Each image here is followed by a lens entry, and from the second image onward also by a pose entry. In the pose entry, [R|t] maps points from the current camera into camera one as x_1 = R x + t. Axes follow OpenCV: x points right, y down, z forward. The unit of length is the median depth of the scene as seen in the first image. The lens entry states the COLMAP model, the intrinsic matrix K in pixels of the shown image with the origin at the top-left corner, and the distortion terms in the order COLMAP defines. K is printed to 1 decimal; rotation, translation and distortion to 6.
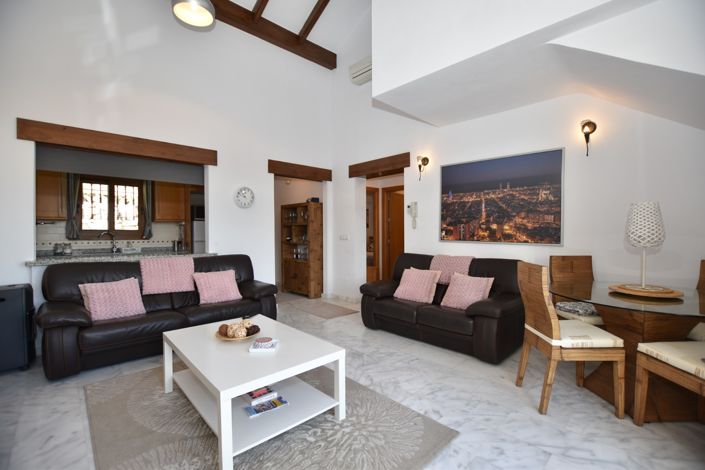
lens RADIAL K [[310.2, 0, 352.5], [0, 310.2, 235.5], [0, 0, 1]] dist [-0.032352, 0.005682]
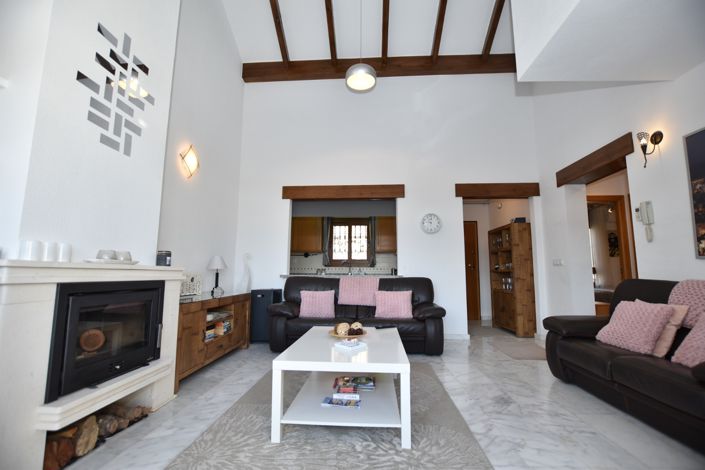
lens RADIAL K [[310.2, 0, 354.5], [0, 310.2, 234.7], [0, 0, 1]] dist [-0.032352, 0.005682]
pose [[0.680628, -0.083458, -0.727860, 0.297093], [-0.014506, 0.991760, -0.127282, 0.065252], [0.732486, 0.097190, 0.673809, 0.144578]]
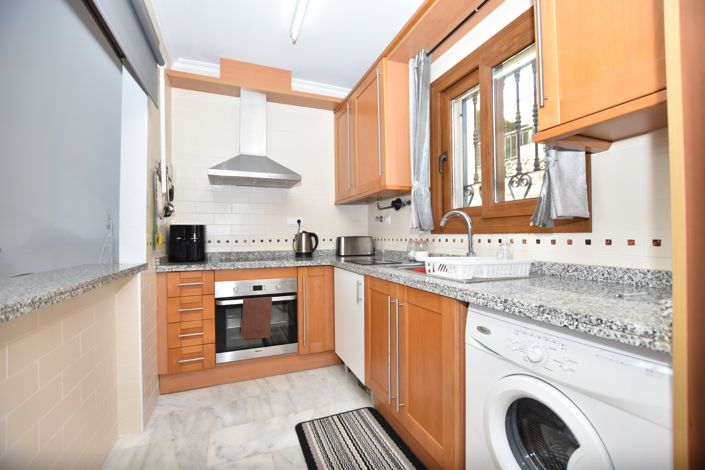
lens RADIAL K [[310.2, 0, 353.6], [0, 310.2, 236.5], [0, 0, 1]] dist [-0.032352, 0.005682]
pose [[-0.378818, 0.009760, -0.925420, -0.584896], [0.002225, 0.999951, 0.009635, 0.020768], [0.925469, 0.001591, -0.378821, 1.410326]]
